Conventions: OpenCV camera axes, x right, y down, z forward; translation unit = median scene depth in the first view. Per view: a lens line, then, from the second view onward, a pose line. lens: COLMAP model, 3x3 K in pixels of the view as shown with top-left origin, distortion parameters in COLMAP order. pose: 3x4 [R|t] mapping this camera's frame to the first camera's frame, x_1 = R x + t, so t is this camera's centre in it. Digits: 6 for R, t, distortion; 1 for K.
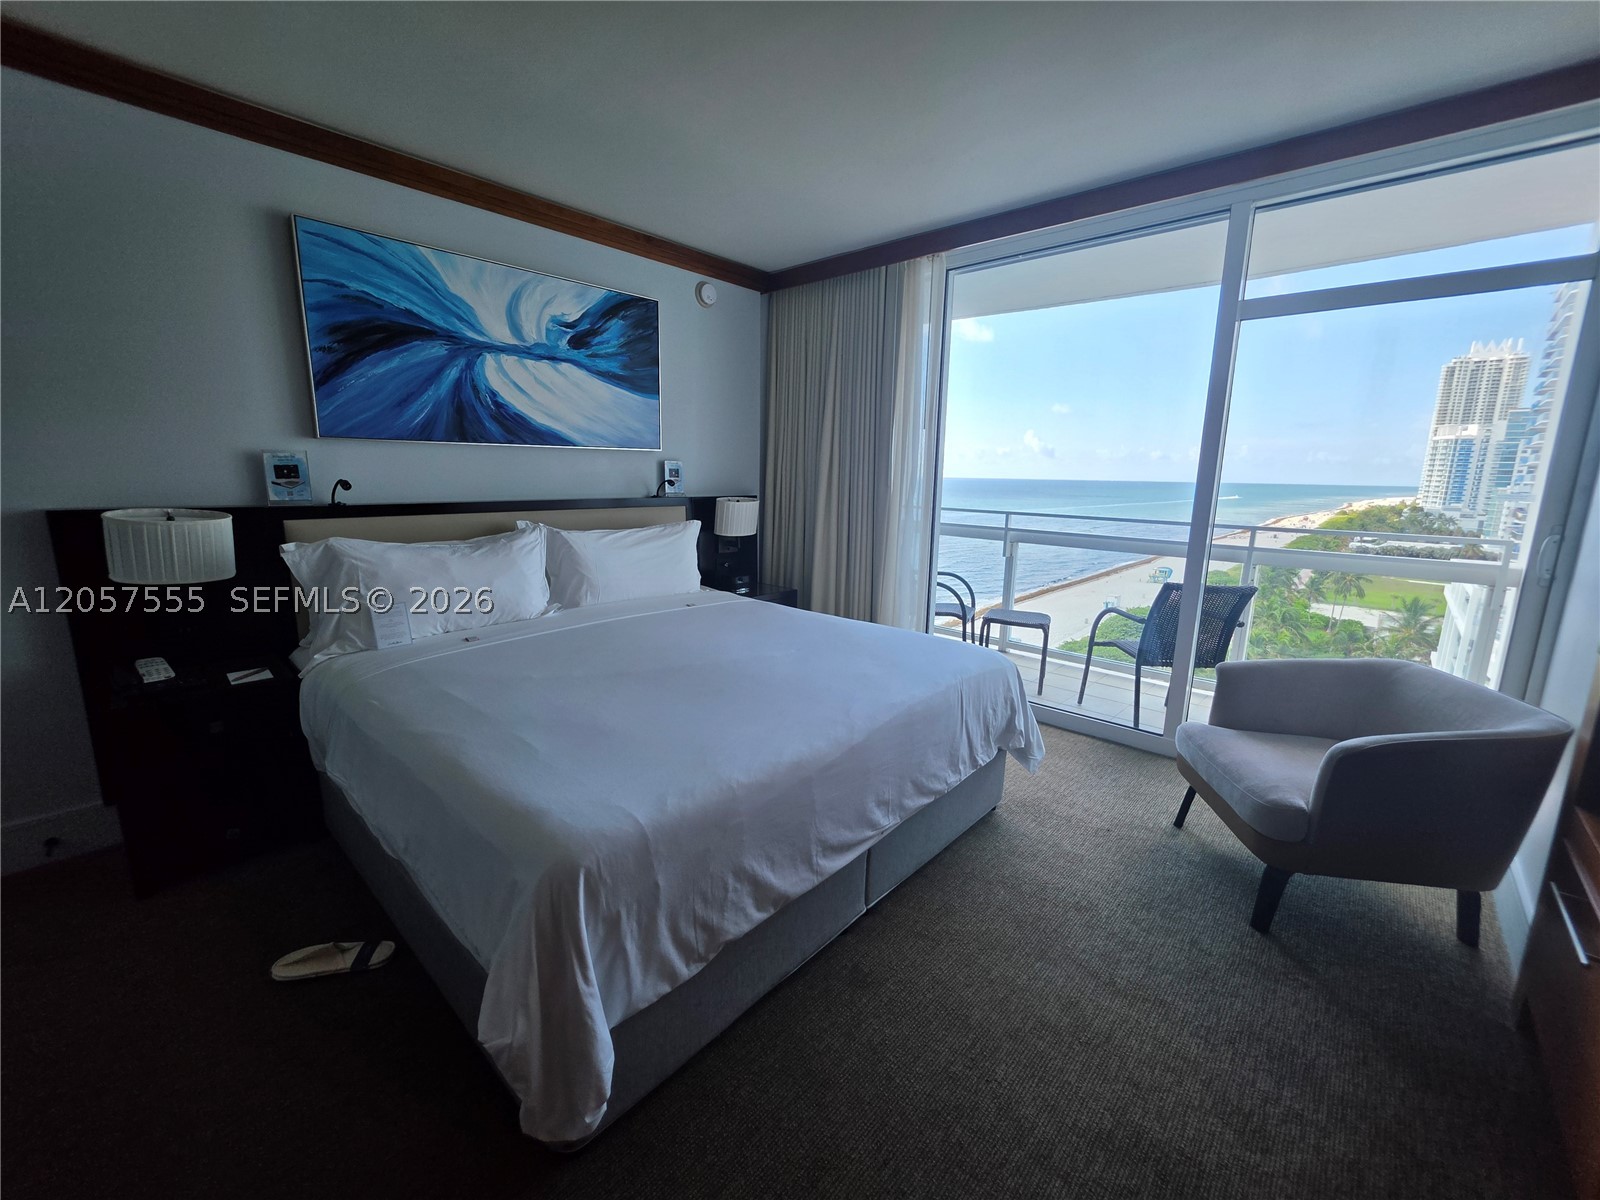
lens RADIAL K [[644.0, 0, 795.4], [0, 644.0, 592.7], [0, 0, 1]] dist [-0.005513, 0.000427]
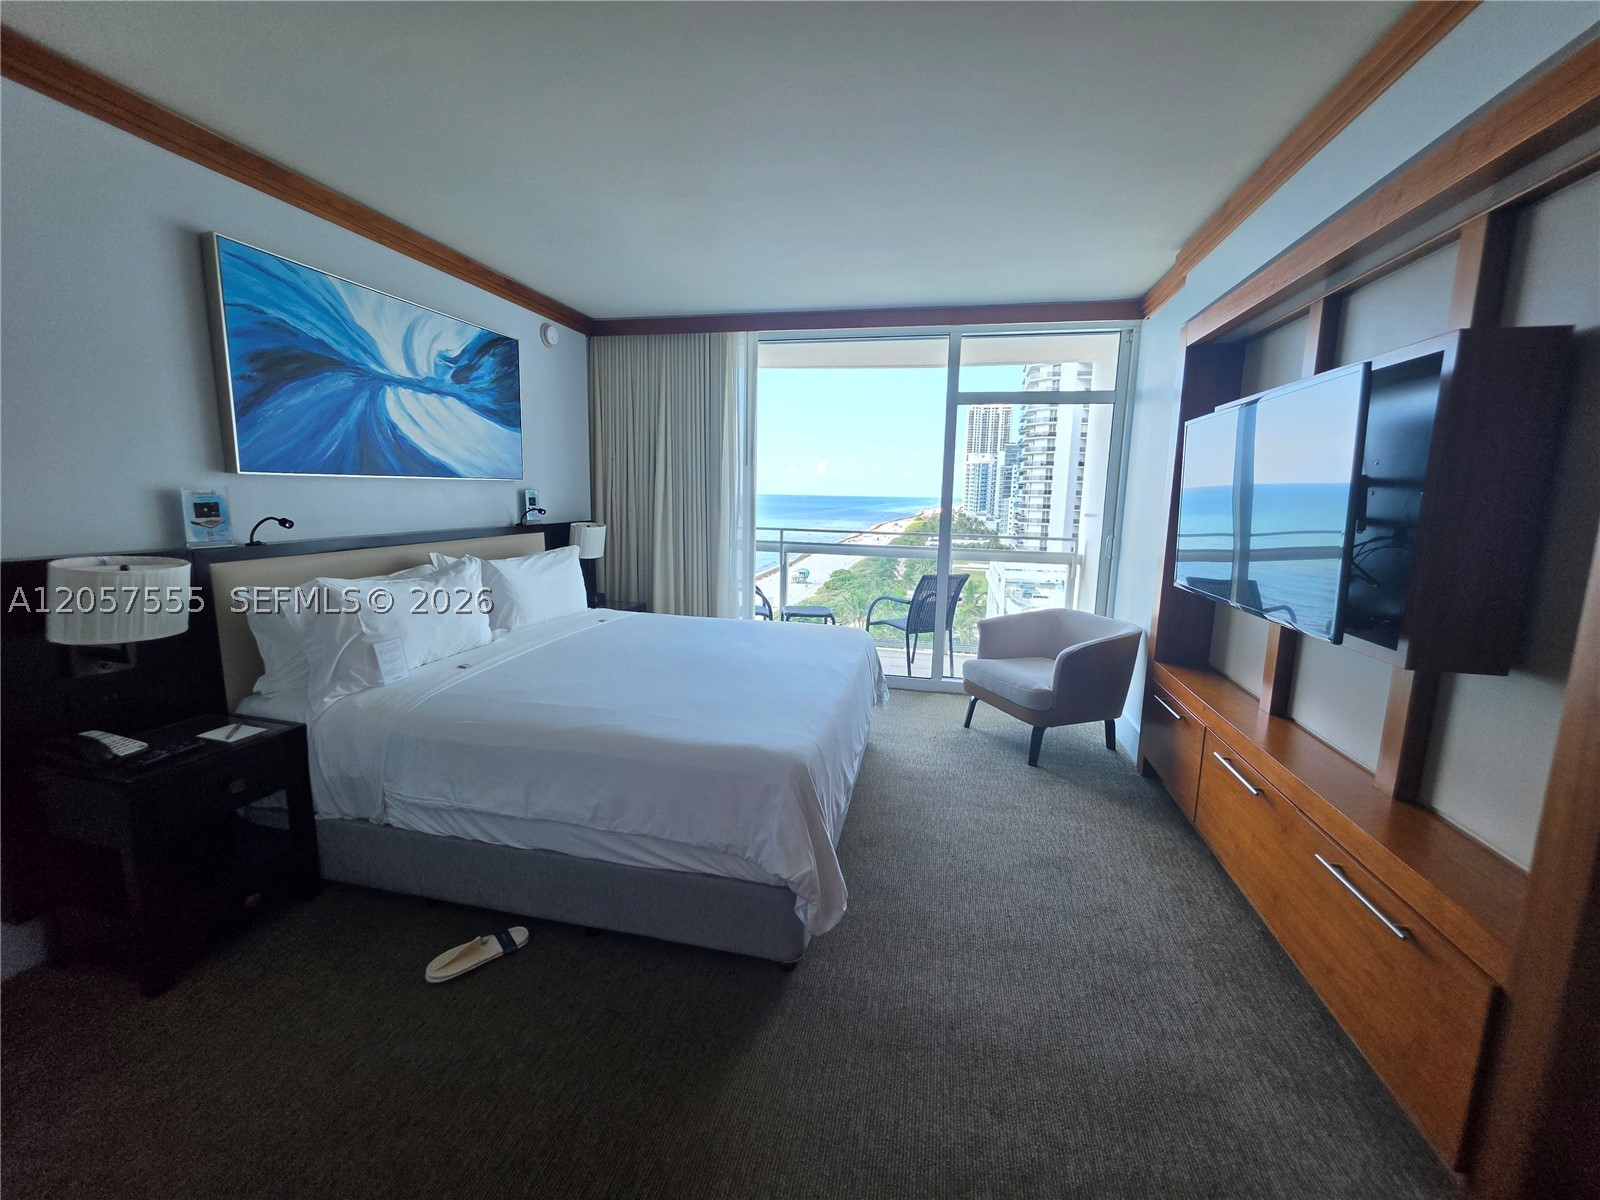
lens RADIAL K [[647.2, 0, 794.4], [0, 647.2, 592.2], [0, 0, 1]] dist [-0.000299, -0.000056]
pose [[0.868847, -0.074575, 0.489433, -0.440521], [0.085245, 0.996360, 0.000486, -0.002839], [-0.487687, 0.041299, 0.872041, -0.159931]]
